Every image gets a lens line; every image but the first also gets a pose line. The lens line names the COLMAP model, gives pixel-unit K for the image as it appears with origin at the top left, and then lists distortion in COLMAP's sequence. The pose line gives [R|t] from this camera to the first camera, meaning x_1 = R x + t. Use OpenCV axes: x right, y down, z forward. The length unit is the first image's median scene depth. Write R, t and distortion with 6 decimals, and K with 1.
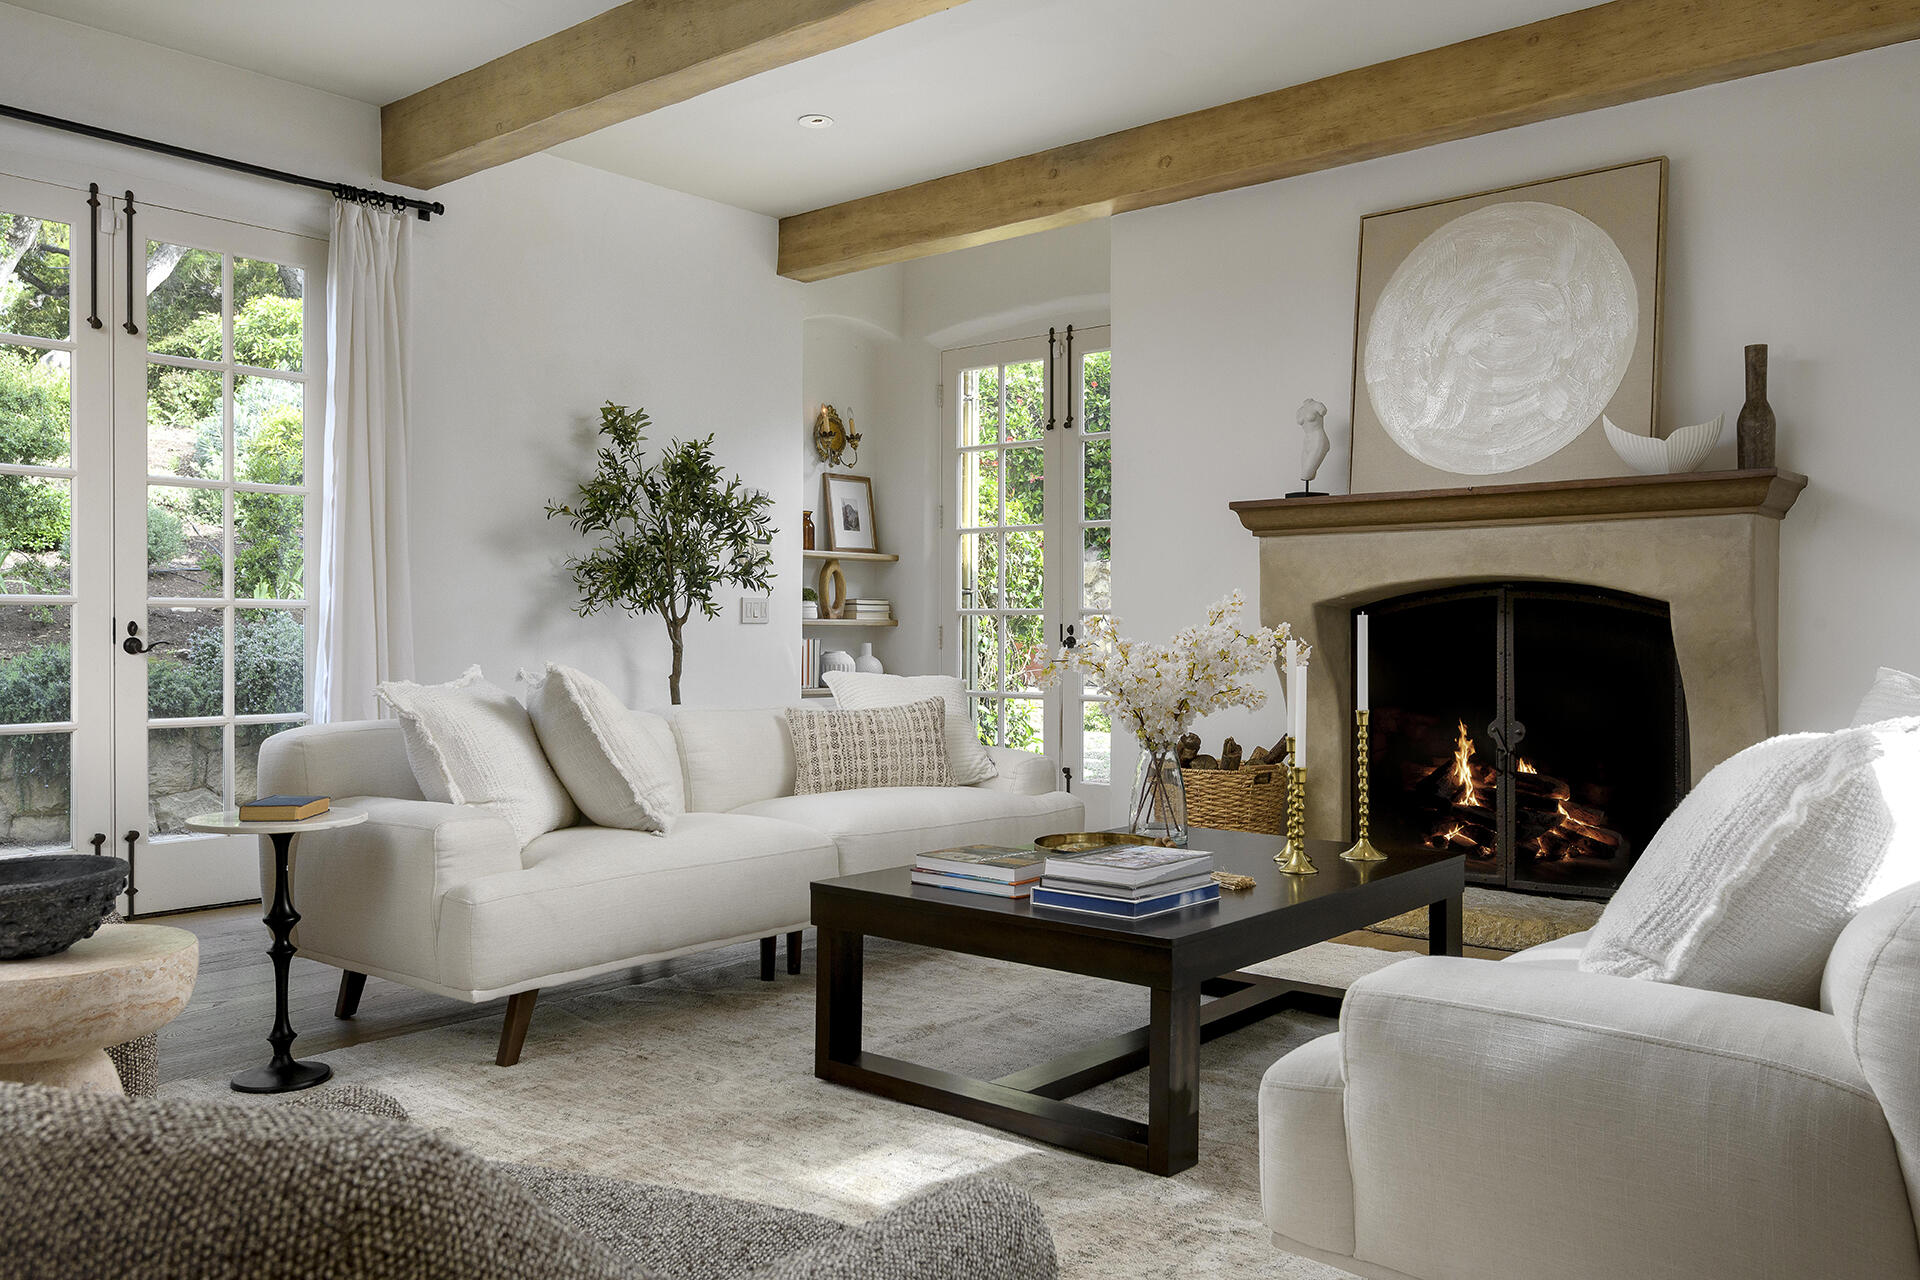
lens RADIAL K [[1489.9, 0, 957.0], [0, 1489.9, 646.7], [0, 0, 1]] dist [0.031772, -0.005967]
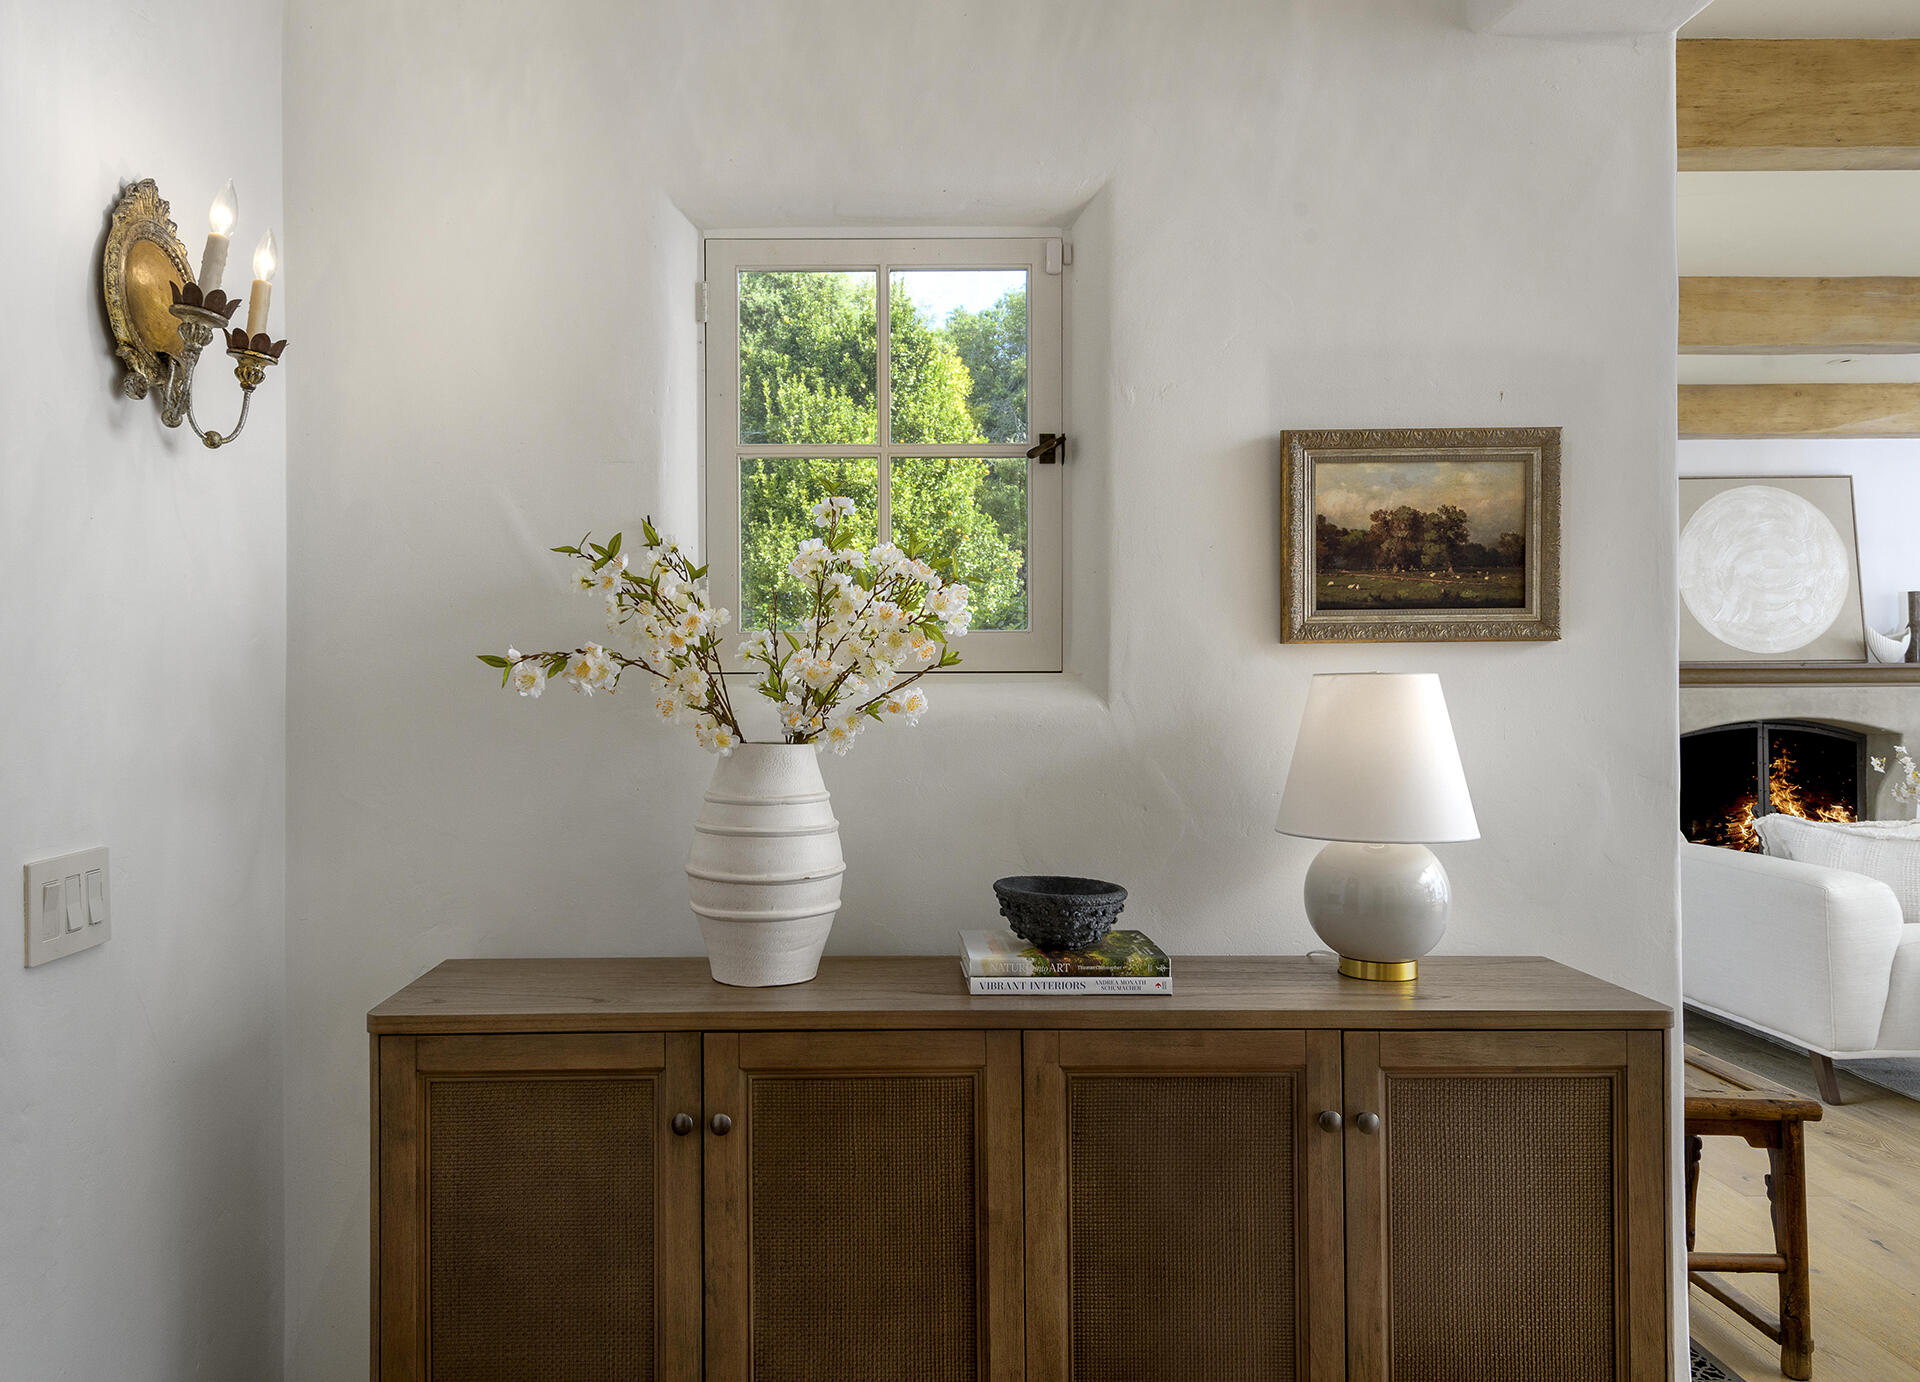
lens RADIAL K [[1378.5, 0, 957.8], [0, 1378.5, 691.4], [0, 0, 1]] dist [0.001603, -0.000863]
pose [[0.765768, -0.000313, 0.643117, -1.192300], [0.013046, 0.999802, -0.015047, -0.059376], [-0.642984, 0.019912, 0.765620, 0.400407]]
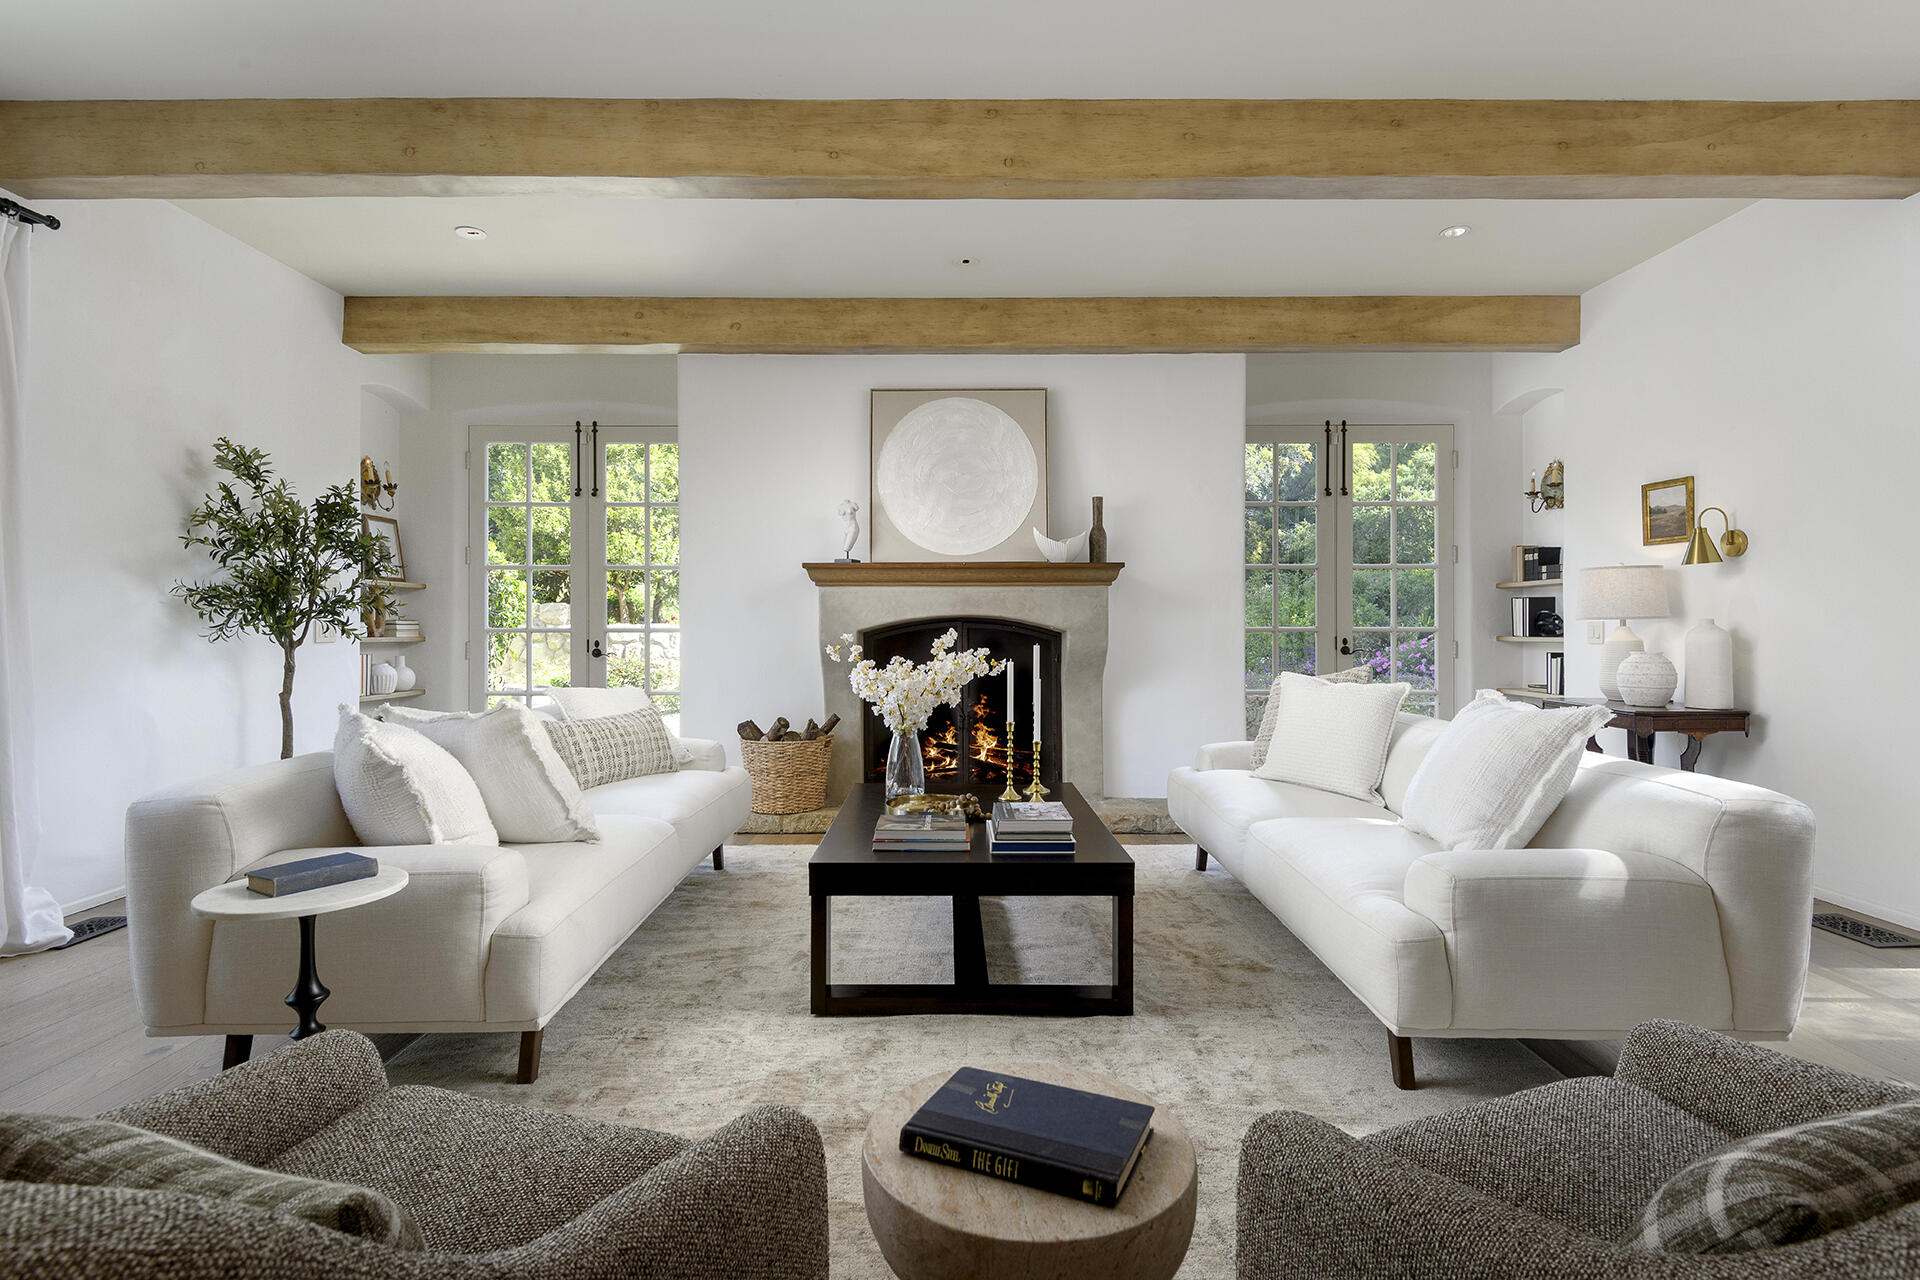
lens RADIAL K [[935.5, 0, 965.4], [0, 935.5, 628.1], [0, 0, 1]] dist [0.010235, -0.004563]
pose [[0.761734, -0.002458, 0.647885, -0.308422], [0.009365, 0.999930, -0.007217, -0.022729], [-0.647822, 0.011565, 0.761704, 0.175108]]
